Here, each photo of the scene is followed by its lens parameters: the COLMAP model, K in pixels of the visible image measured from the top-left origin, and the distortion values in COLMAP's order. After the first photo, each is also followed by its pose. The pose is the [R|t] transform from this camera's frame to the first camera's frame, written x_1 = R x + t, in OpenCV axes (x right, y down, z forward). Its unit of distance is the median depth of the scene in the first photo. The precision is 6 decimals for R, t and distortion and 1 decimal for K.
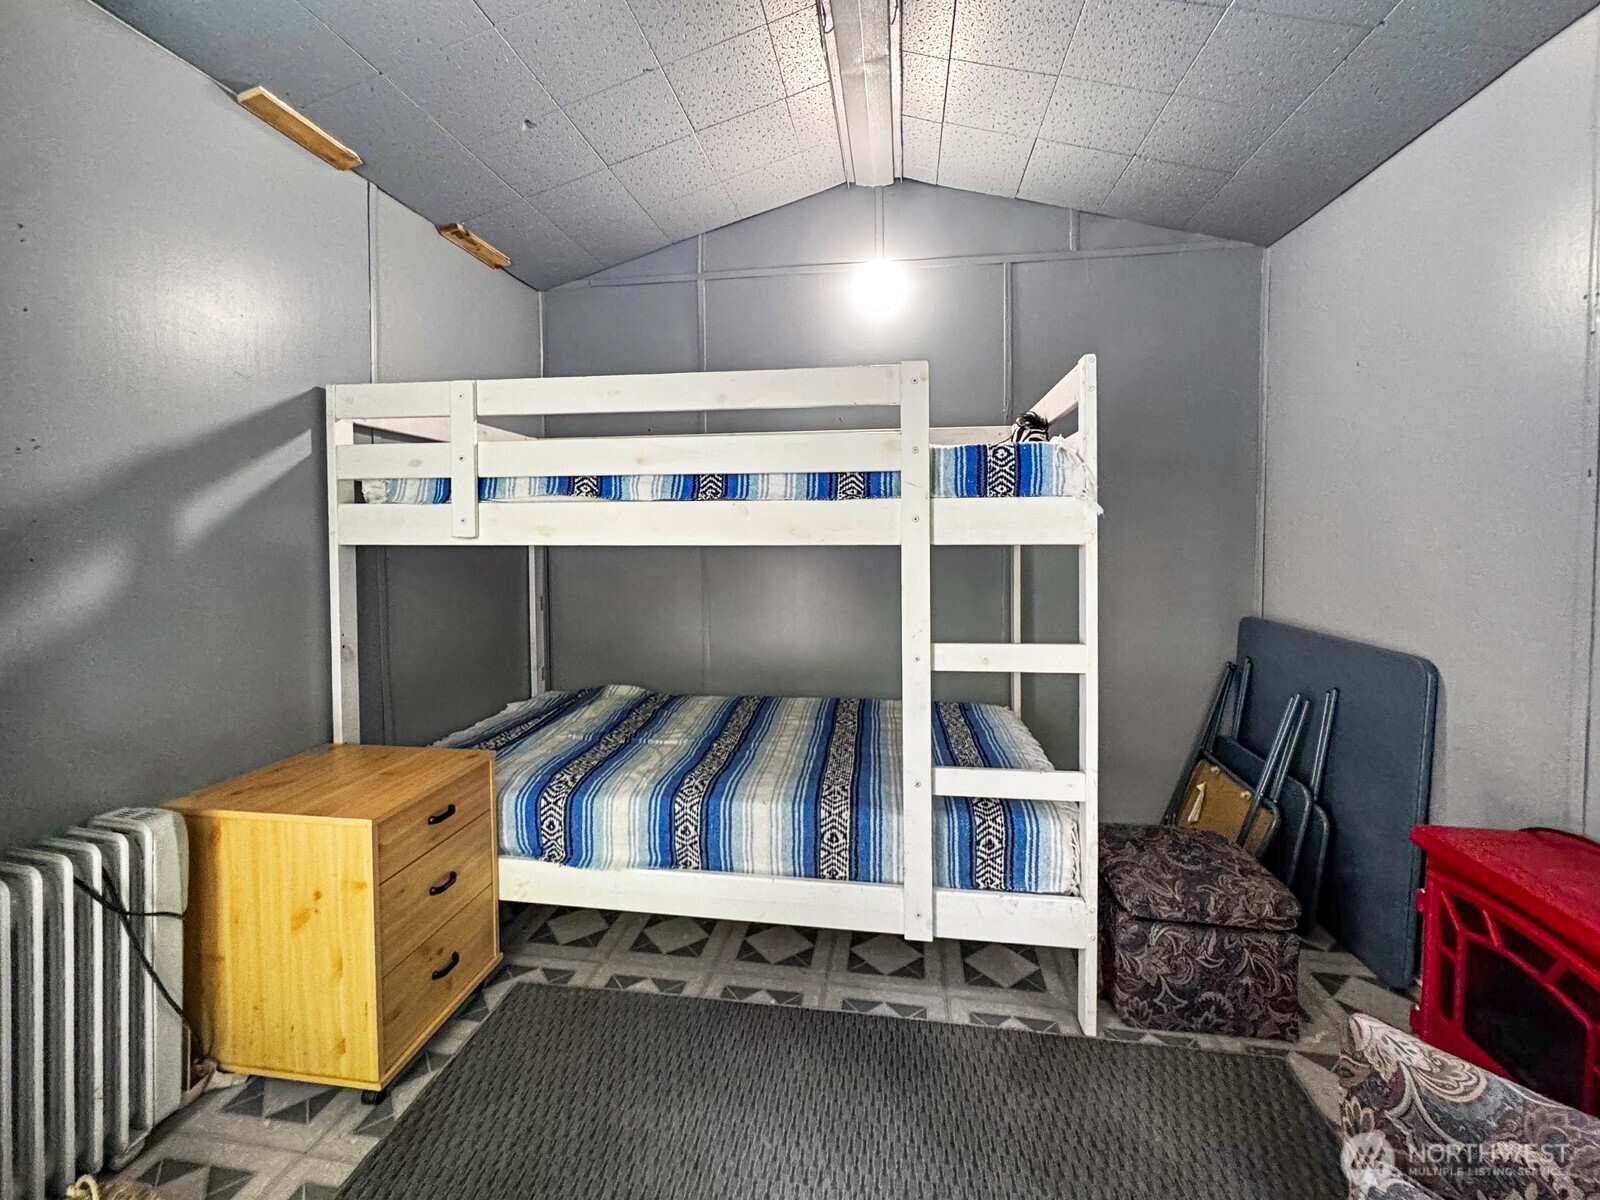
lens RADIAL K [[647.2, 0, 805.7], [0, 647.2, 515.5], [0, 0, 1]] dist [0.001116, 0.000119]
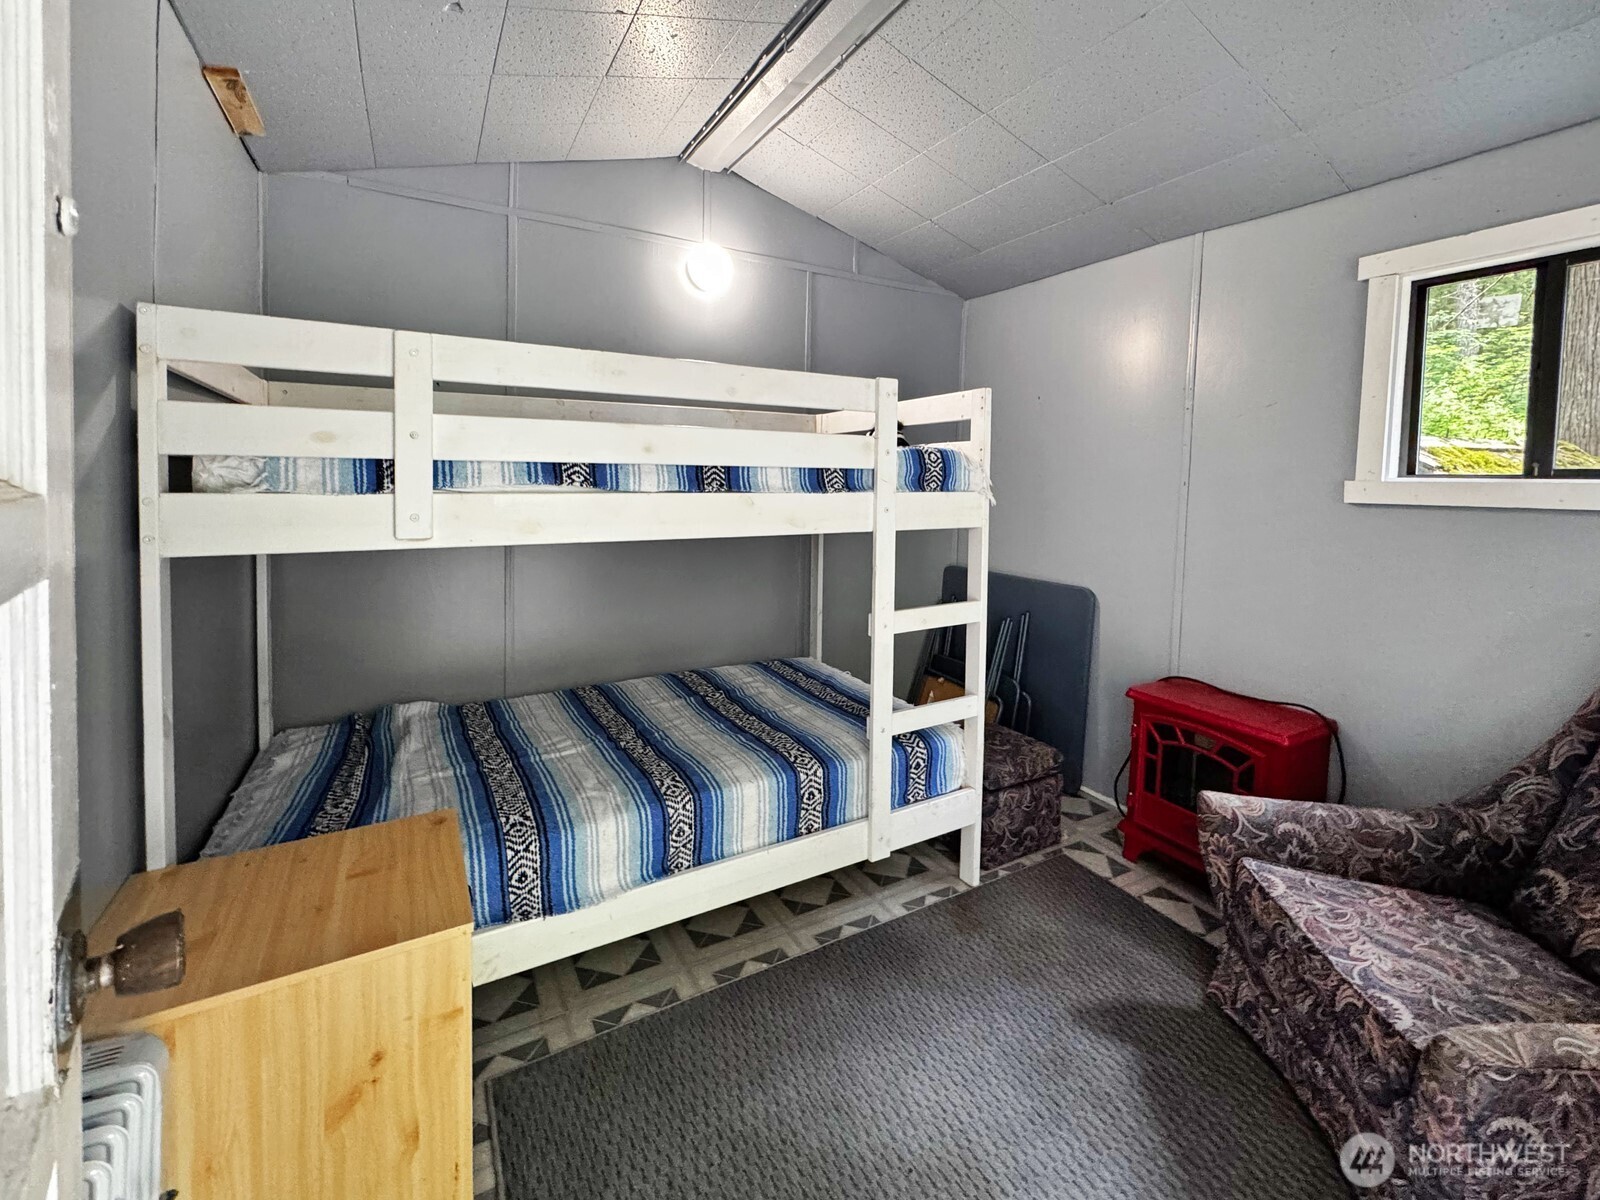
lens RADIAL K [[674.4, 0, 791.3], [0, 674.4, 515.4], [0, 0, 1]] dist [-0.000679, -0.000225]
pose [[0.794276, -0.012539, 0.607428, -0.683066], [0.008177, 0.999917, 0.009948, 0.002931], [-0.607503, -0.002934, 0.794312, 0.099800]]
